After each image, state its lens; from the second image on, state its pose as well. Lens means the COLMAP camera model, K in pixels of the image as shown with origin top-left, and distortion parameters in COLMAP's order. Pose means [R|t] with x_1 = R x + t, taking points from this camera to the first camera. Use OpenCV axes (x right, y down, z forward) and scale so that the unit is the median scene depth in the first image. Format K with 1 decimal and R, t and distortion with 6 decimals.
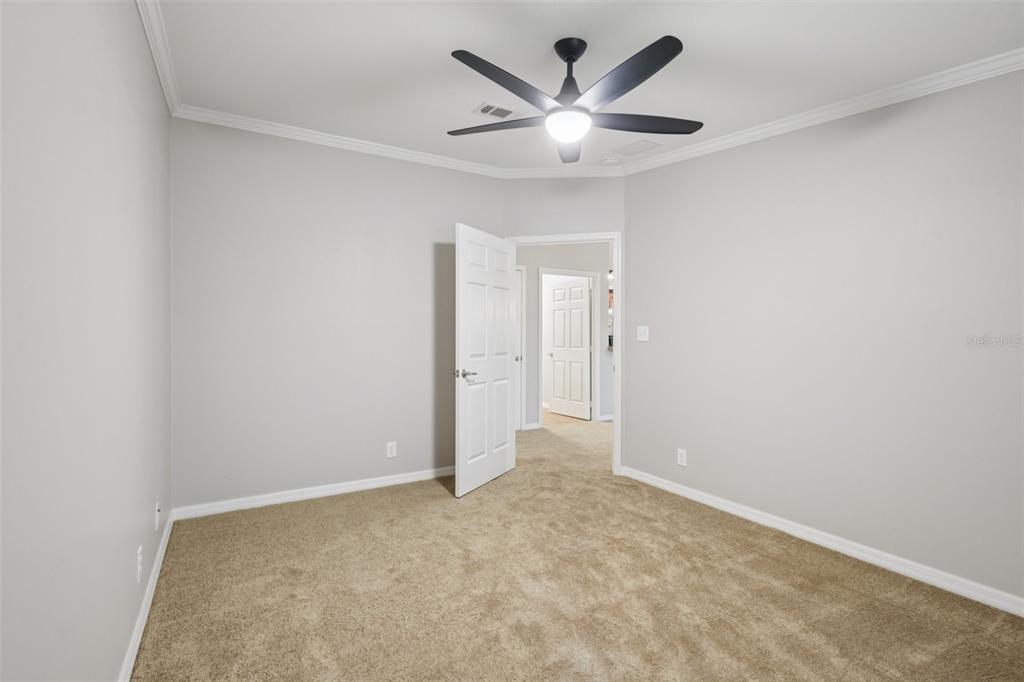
lens RADIAL K [[476.0, 0, 518.2], [0, 476.0, 333.9], [0, 0, 1]] dist [-0.009324, 0.002008]
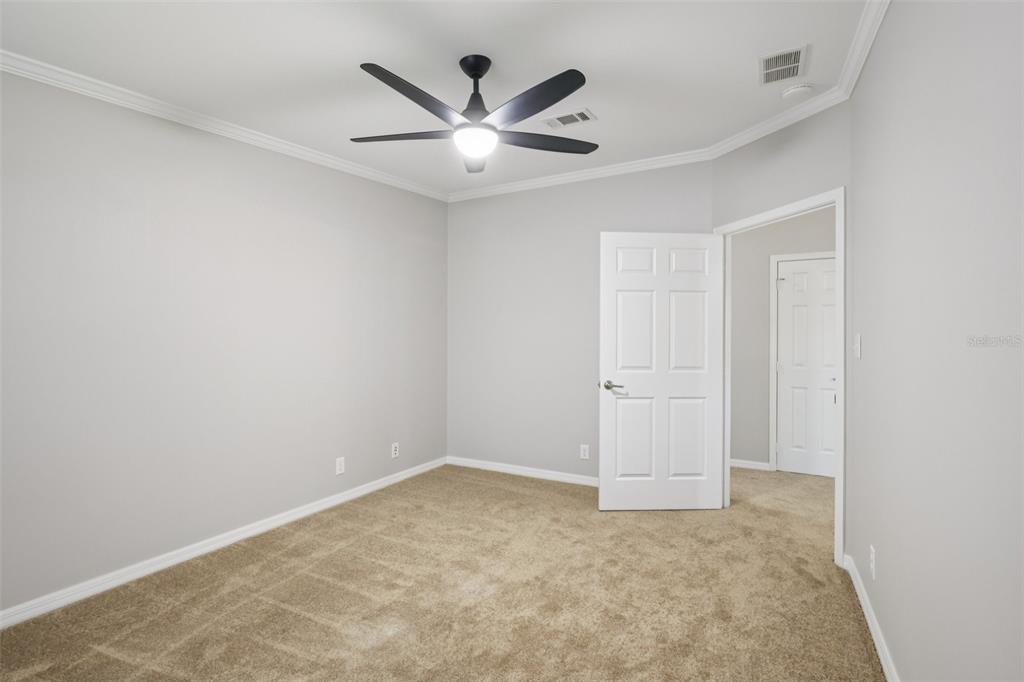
lens RADIAL K [[476.0, 0, 513.2], [0, 476.0, 344.4], [0, 0, 1]] dist [-0.009324, 0.002008]
pose [[0.502895, 0.002499, -0.864344, 0.611106], [-0.004293, 0.999991, 0.000393, 0.000260], [0.864337, 0.003514, 0.502901, 0.335919]]
